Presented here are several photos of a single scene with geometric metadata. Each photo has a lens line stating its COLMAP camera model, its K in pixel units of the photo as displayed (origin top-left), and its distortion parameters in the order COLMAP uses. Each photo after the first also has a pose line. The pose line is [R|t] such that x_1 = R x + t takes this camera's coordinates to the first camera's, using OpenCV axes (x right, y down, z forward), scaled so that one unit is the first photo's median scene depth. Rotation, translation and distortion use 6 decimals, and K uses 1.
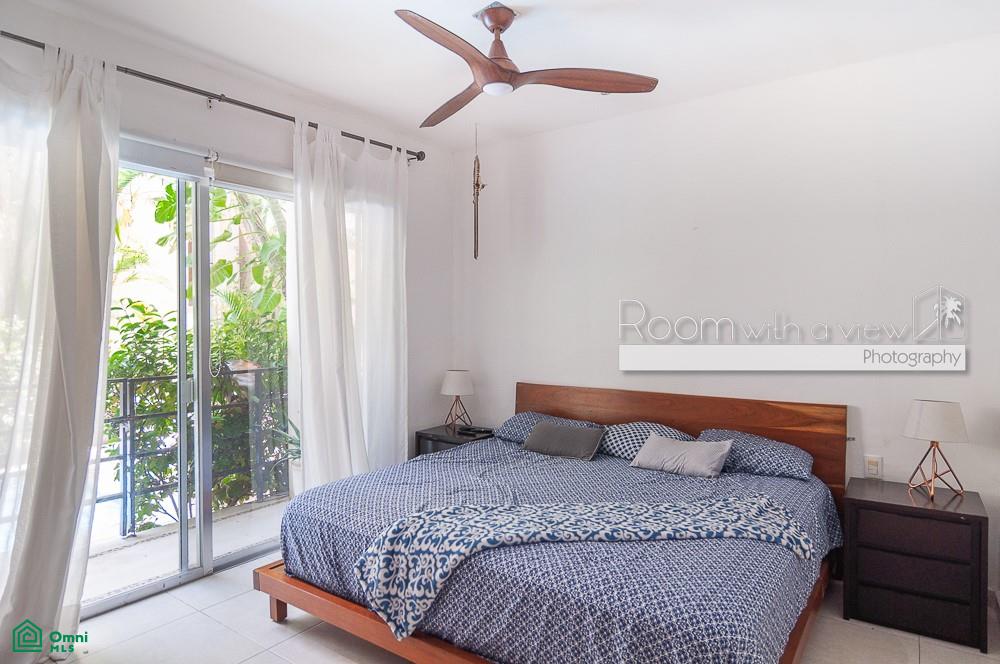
lens RADIAL K [[574.3, 0, 494.4], [0, 574.3, 331.2], [0, 0, 1]] dist [0.000028, 0.000122]
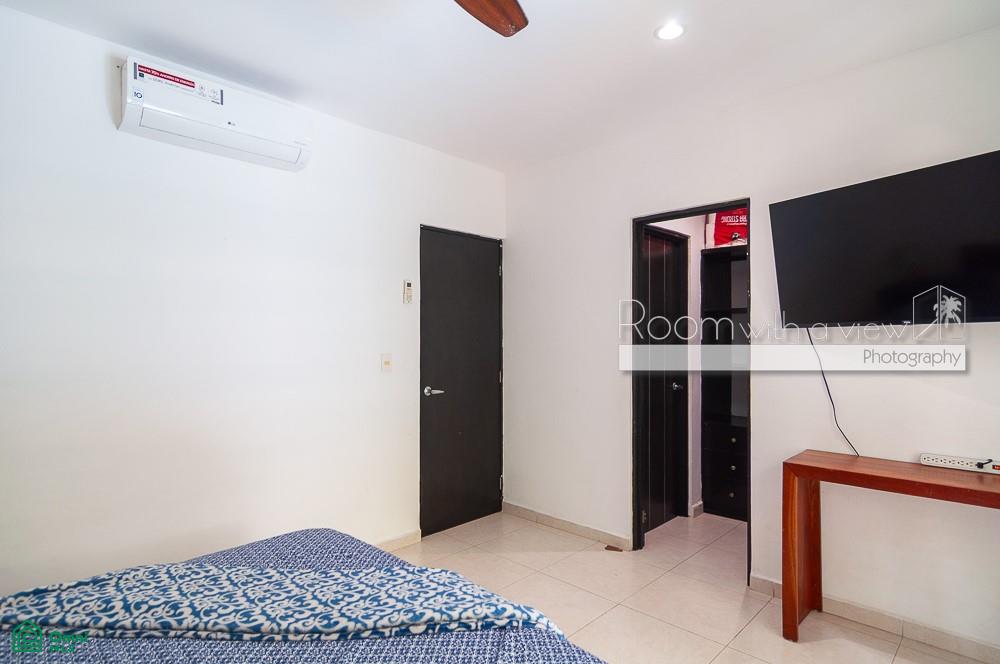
lens RADIAL K [[540.0, 0, 500.3], [0, 540.0, 333.1], [0, 0, 1]] dist [0.006093, 0.001112]
pose [[-0.988778, 0.002941, 0.149364, -0.285654], [0.003877, 0.999975, 0.005975, -0.033455], [-0.149343, 0.006488, -0.988764, 1.710305]]
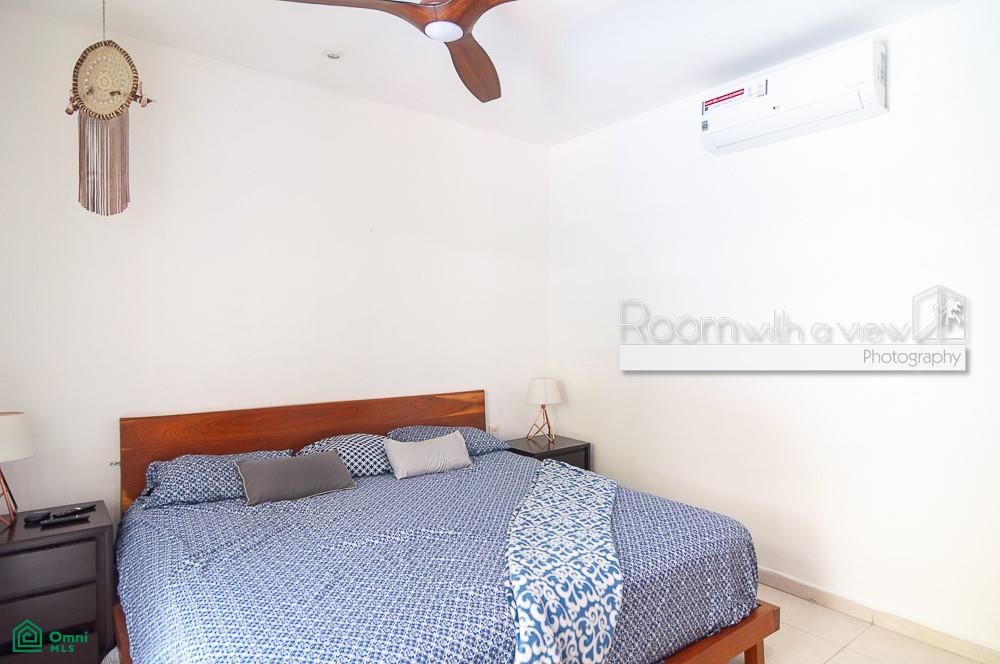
lens RADIAL K [[574.3, 0, 495.3], [0, 574.3, 330.7], [0, 0, 1]] dist [0.000028, 0.000122]
pose [[0.290534, -0.001942, 0.956863, -0.901420], [0.009586, 0.999954, -0.000881, -0.004388], [-0.956817, 0.009428, 0.290540, 0.857724]]
